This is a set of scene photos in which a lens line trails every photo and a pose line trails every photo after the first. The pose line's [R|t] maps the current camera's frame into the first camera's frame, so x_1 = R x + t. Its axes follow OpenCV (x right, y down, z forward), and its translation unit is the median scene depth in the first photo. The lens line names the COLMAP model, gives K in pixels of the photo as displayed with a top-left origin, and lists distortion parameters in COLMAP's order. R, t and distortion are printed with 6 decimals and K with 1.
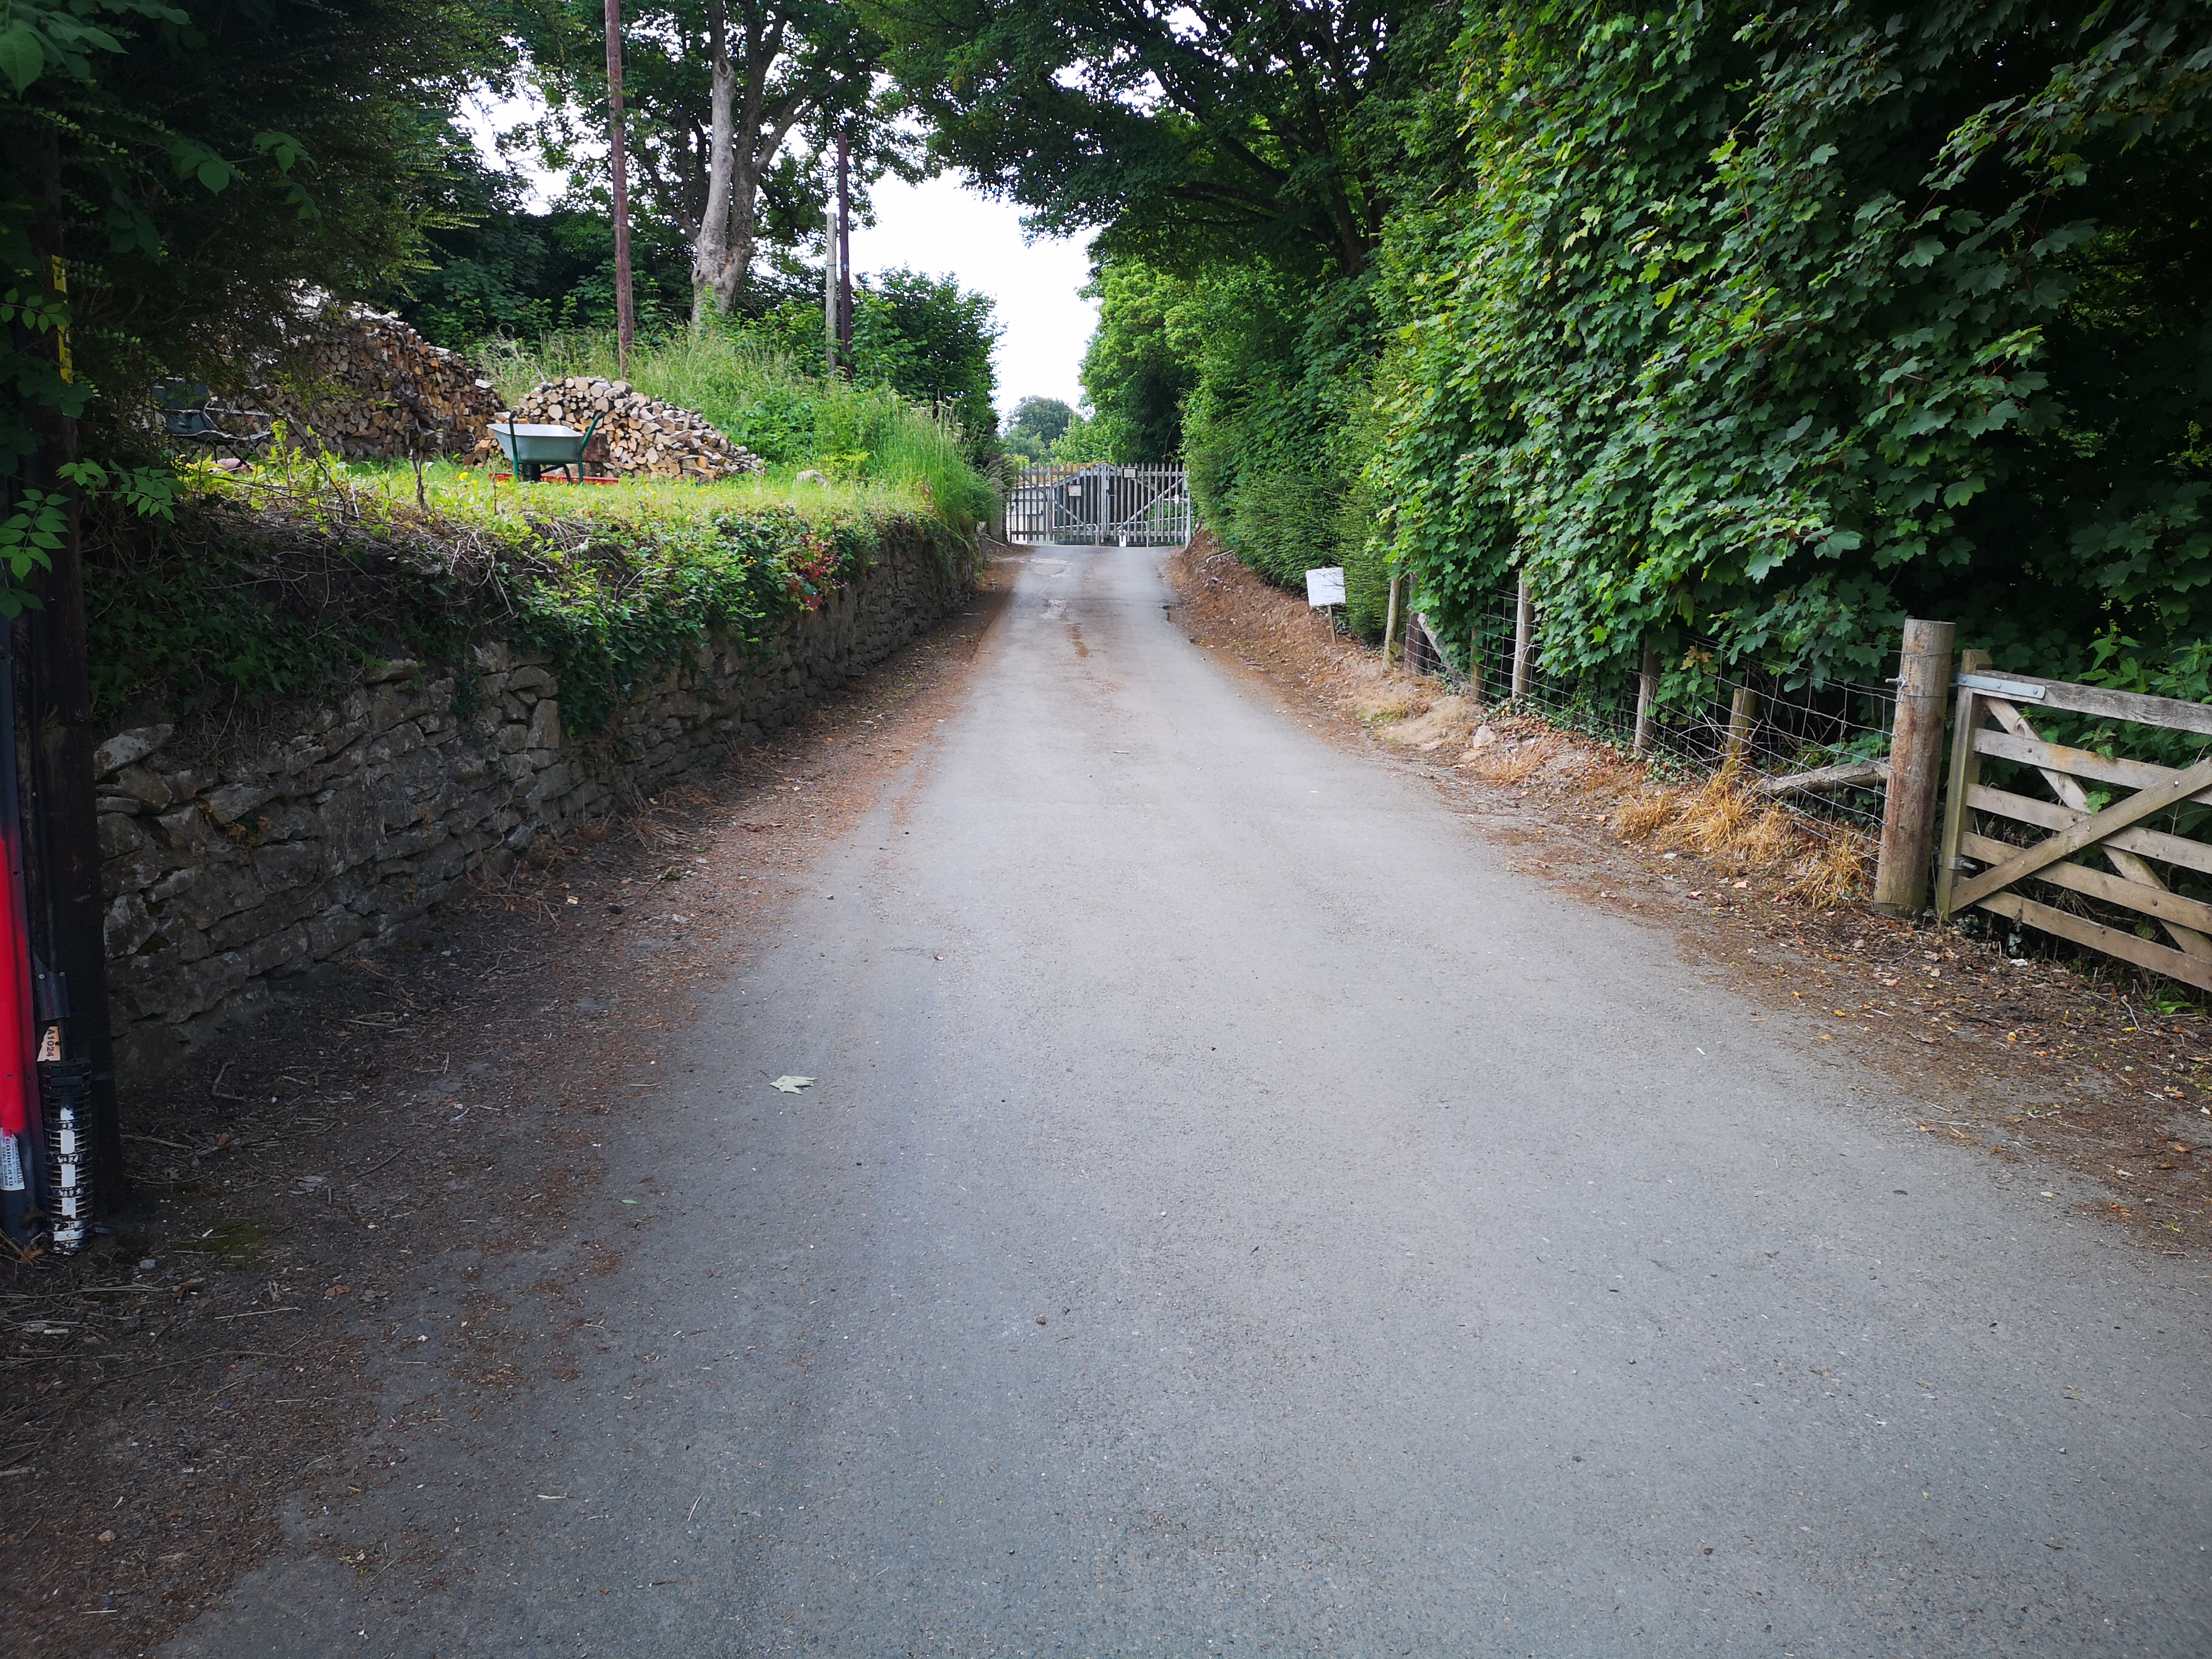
lens RADIAL K [[1680.2, 0, 1108.2], [0, 1680.2, 830.7], [0, 0, 1]] dist [0.008944, -0.002665]
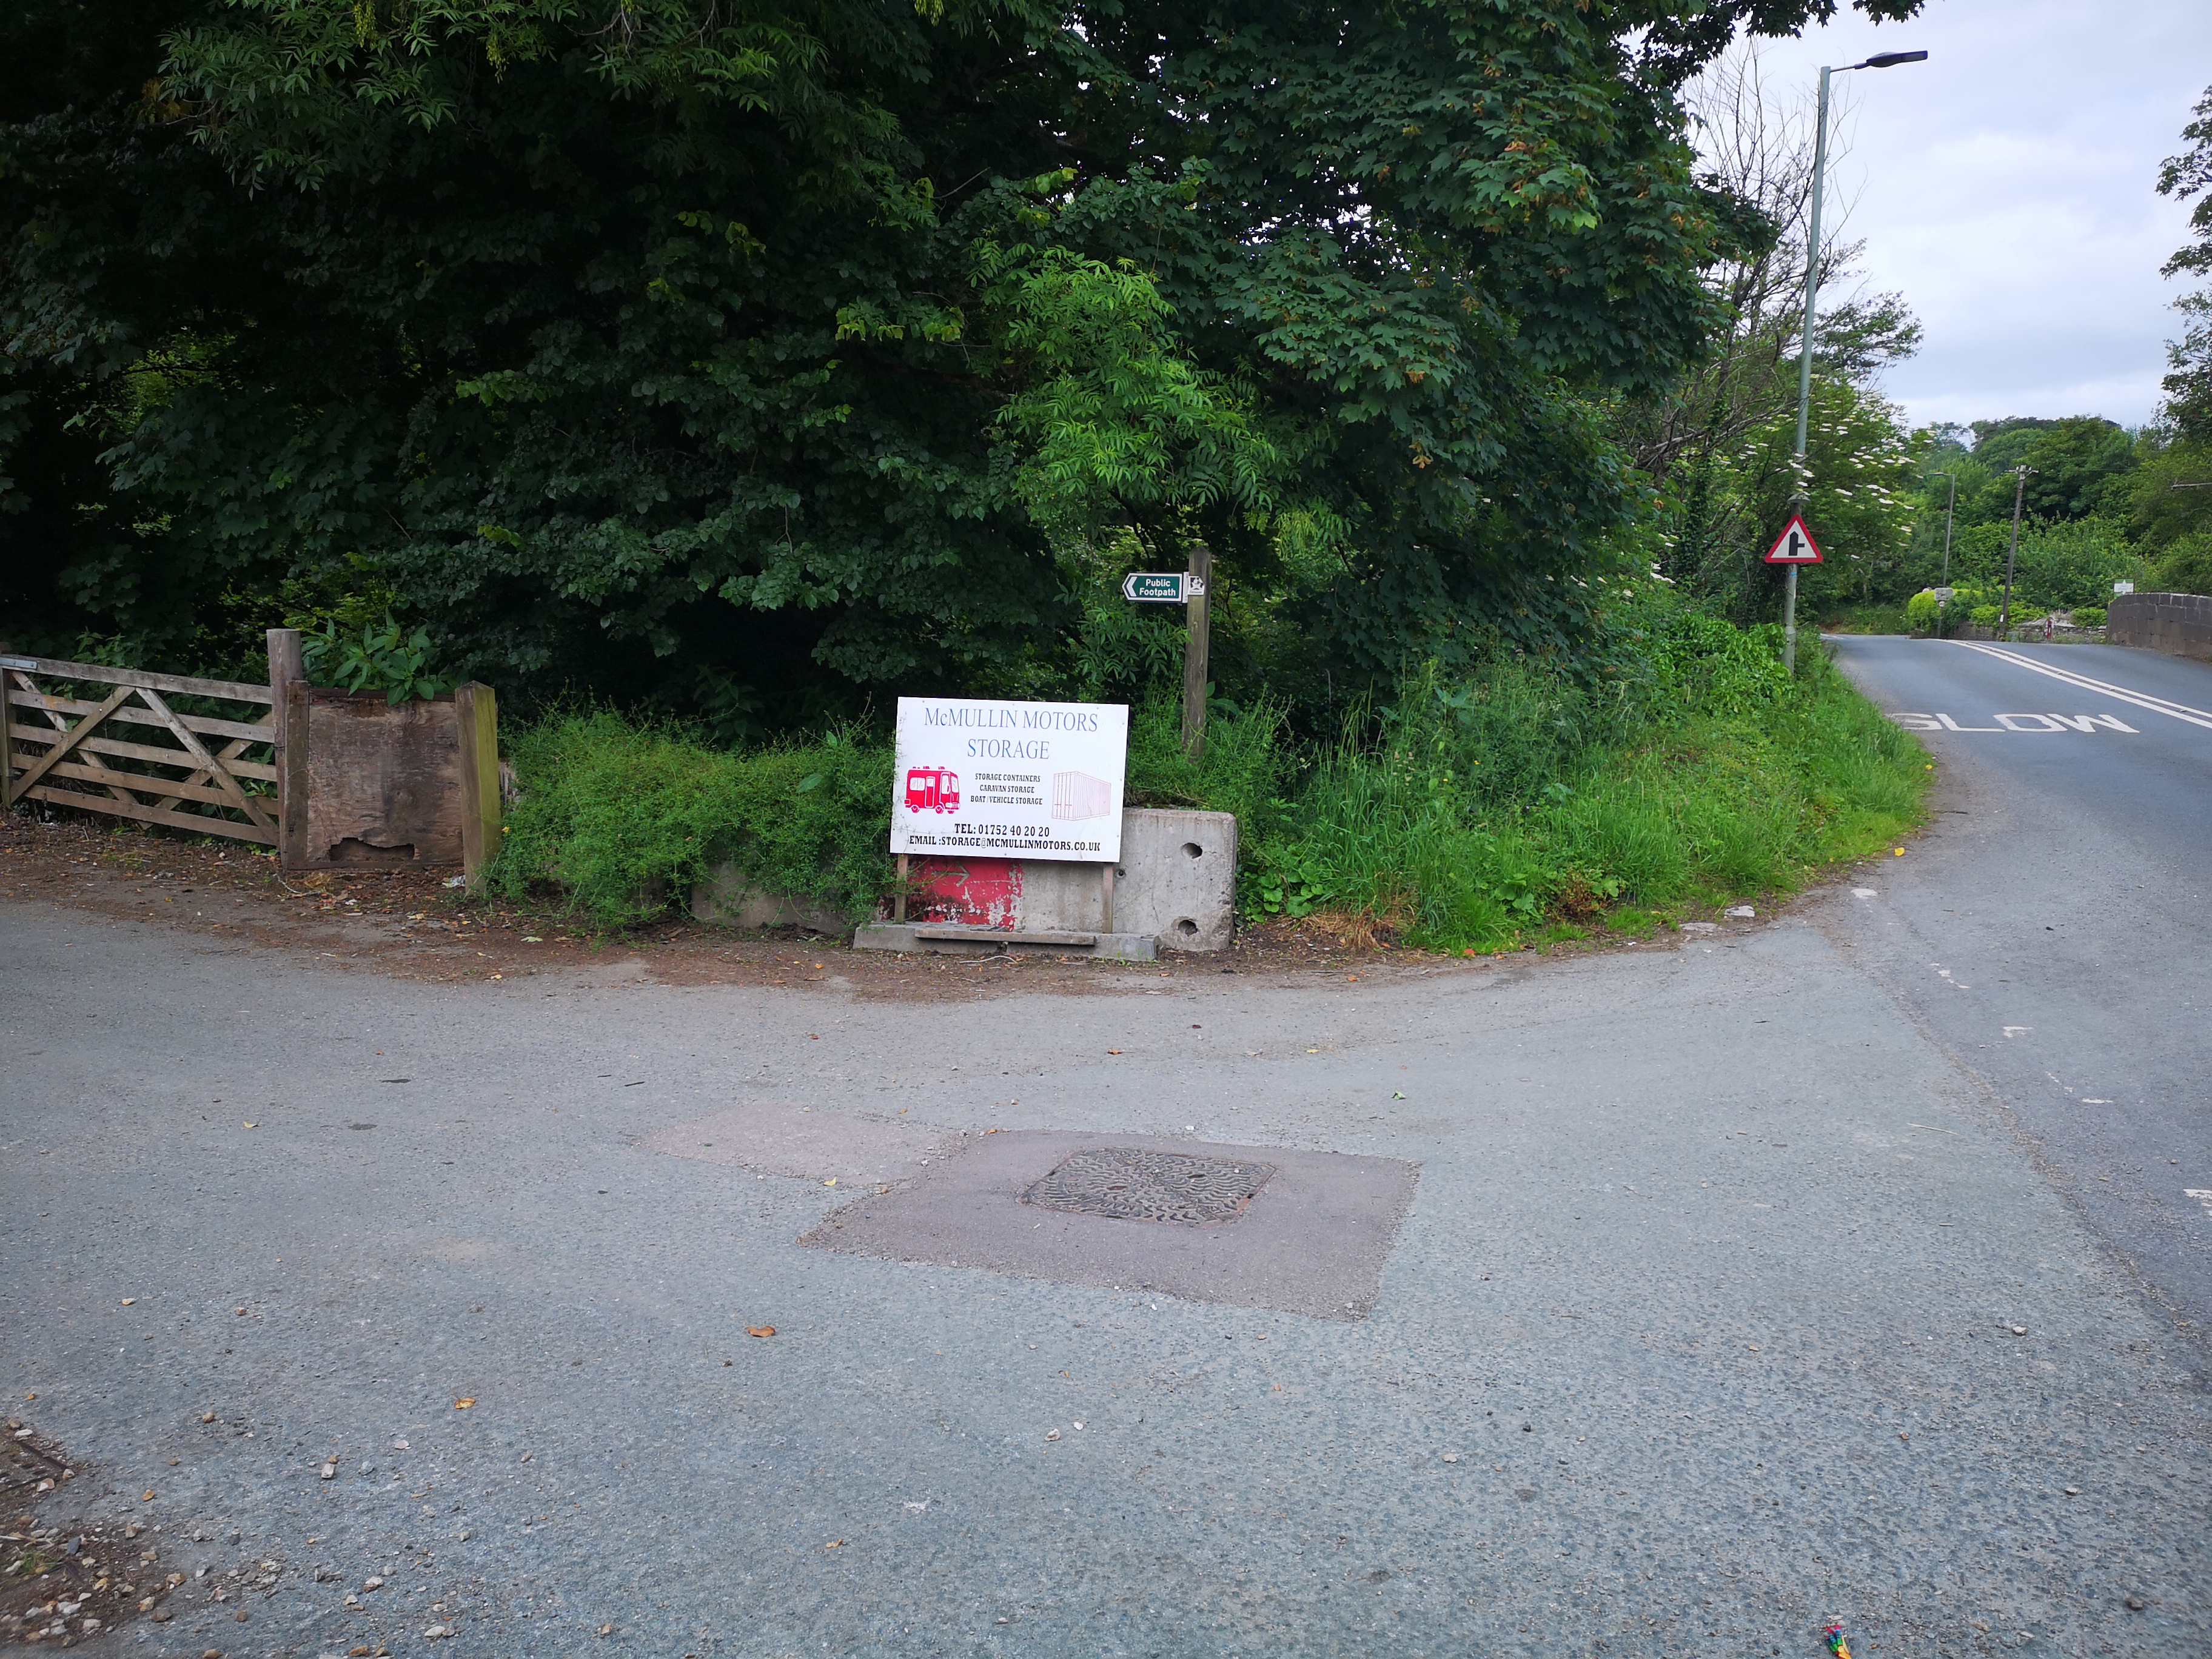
lens RADIAL K [[1680.2, 0, 1106.8], [0, 1680.2, 835.4], [0, 0, 1]] dist [0.008944, -0.002665]
pose [[0.616006, -0.102239, 0.781078, -0.072200], [0.107745, 0.993159, 0.045025, 0.070063], [-0.780338, 0.056422, 0.622808, -0.490888]]
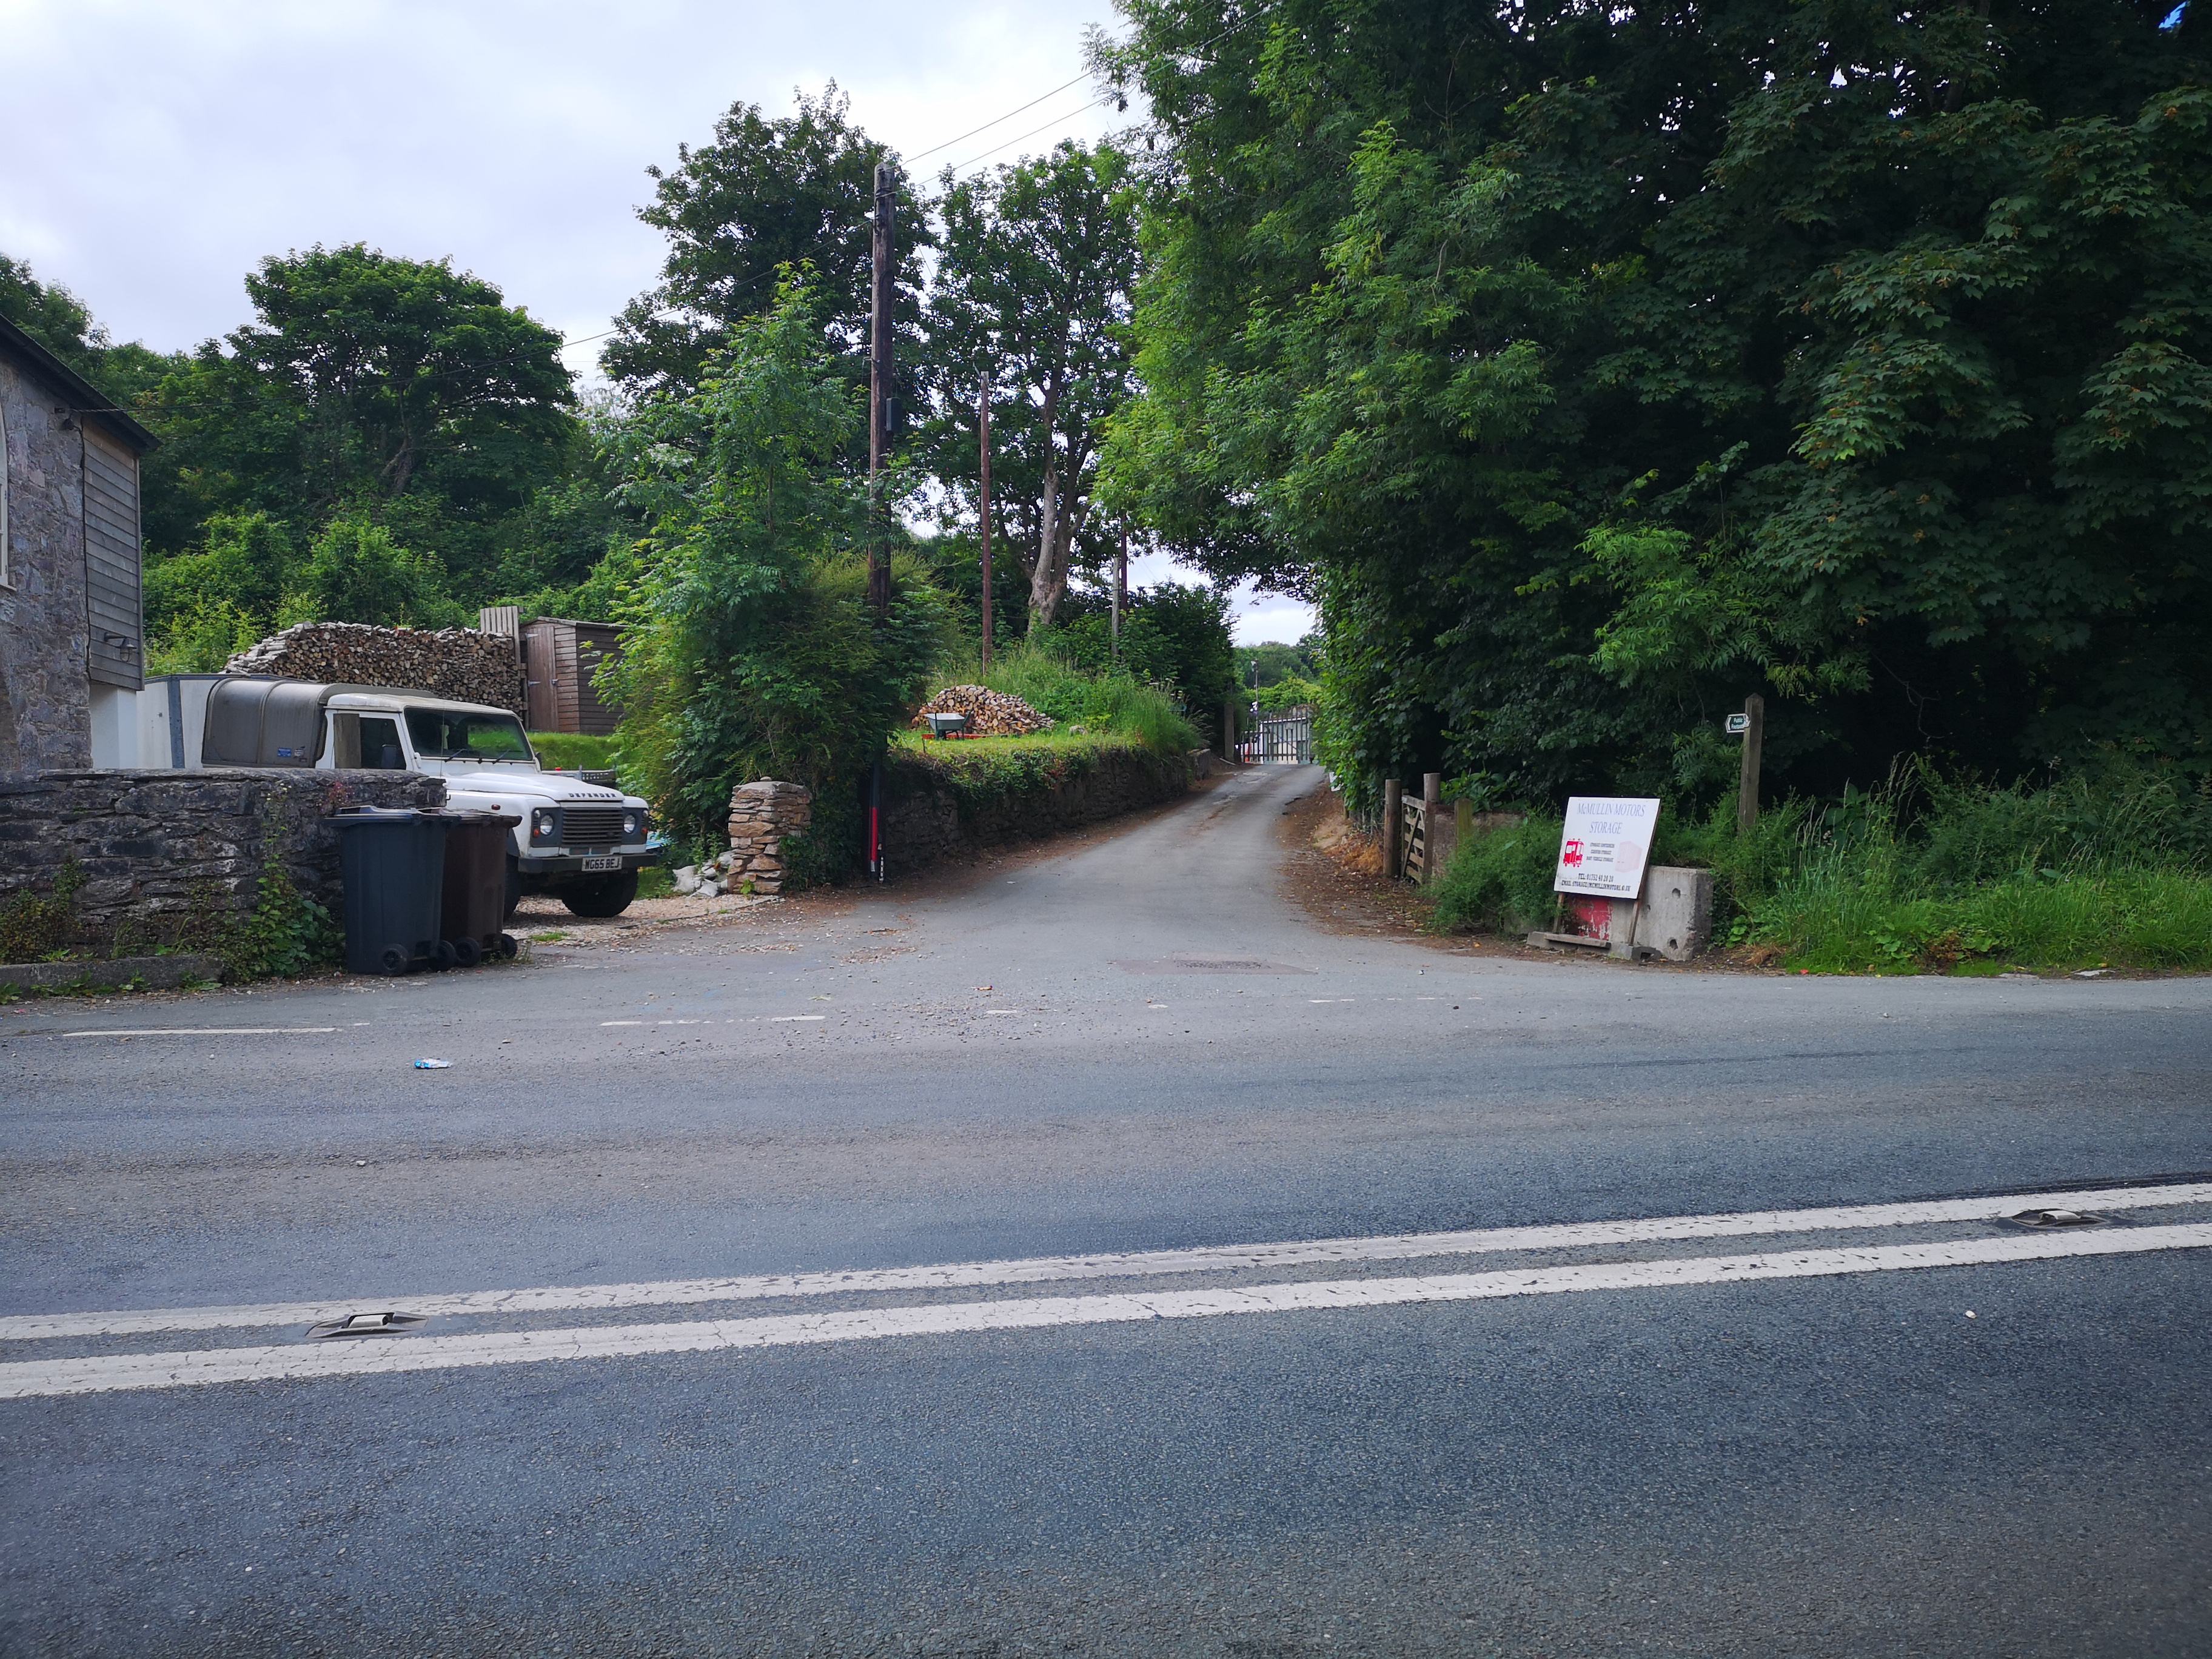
lens RADIAL K [[1680.2, 0, 1104.2], [0, 1680.2, 832.8], [0, 0, 1]] dist [0.008944, -0.002665]
pose [[0.978472, -0.009708, -0.206153, 0.344748], [-0.017106, 0.991641, -0.127890, 0.209906], [0.205672, 0.128663, 0.970126, -1.161480]]
